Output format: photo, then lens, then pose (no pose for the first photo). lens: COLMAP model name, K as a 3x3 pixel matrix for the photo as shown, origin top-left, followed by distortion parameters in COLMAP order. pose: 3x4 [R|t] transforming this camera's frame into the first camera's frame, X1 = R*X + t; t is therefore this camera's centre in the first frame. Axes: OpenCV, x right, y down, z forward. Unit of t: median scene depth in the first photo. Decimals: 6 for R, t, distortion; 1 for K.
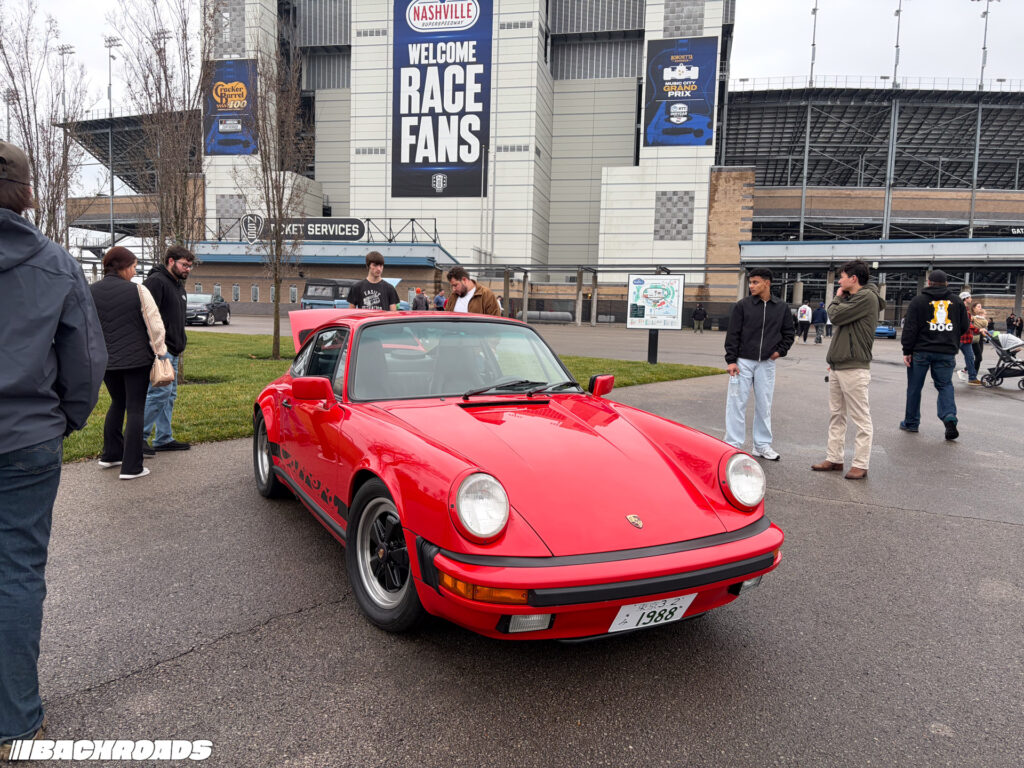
lens RADIAL K [[779.1, 0, 511.9], [0, 779.1, 382.7], [0, 0, 1]] dist [0.048327, -0.047047]
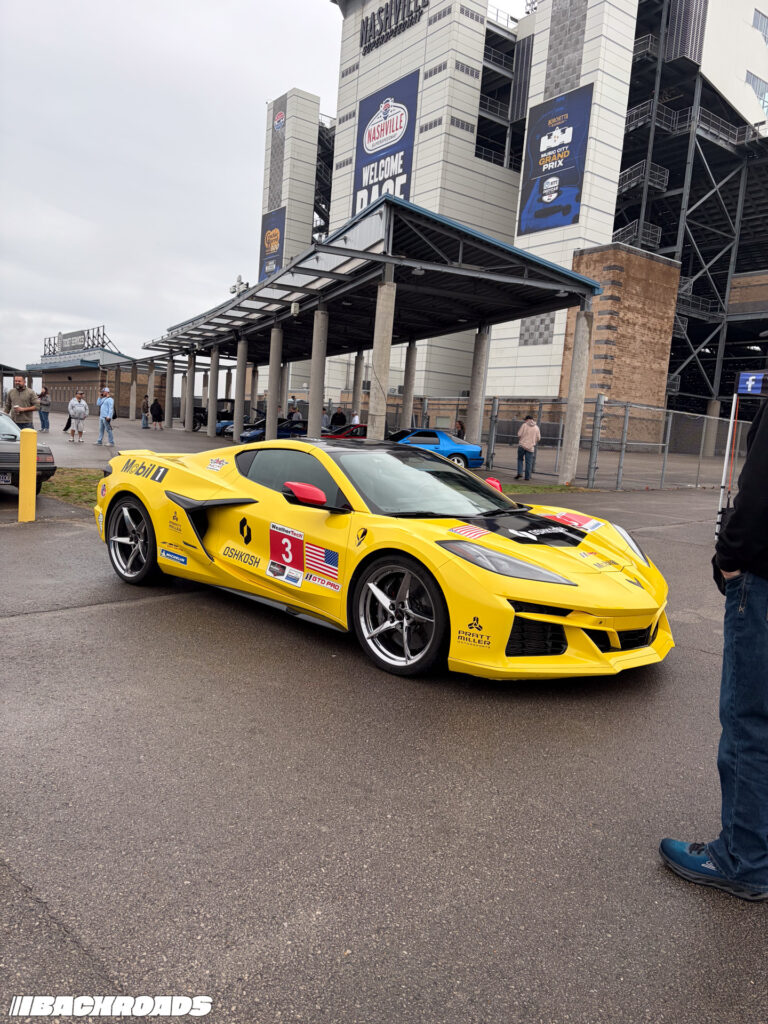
lens RADIAL K [[779.1, 0, 383.1], [0, 779.1, 513.4], [0, 0, 1]] dist [0.048327, -0.047047]
pose [[0.742044, 0.093540, -0.663793, 0.655806], [-0.095983, 0.994839, 0.032893, -0.016134], [0.663444, 0.039305, 0.747193, 0.281097]]
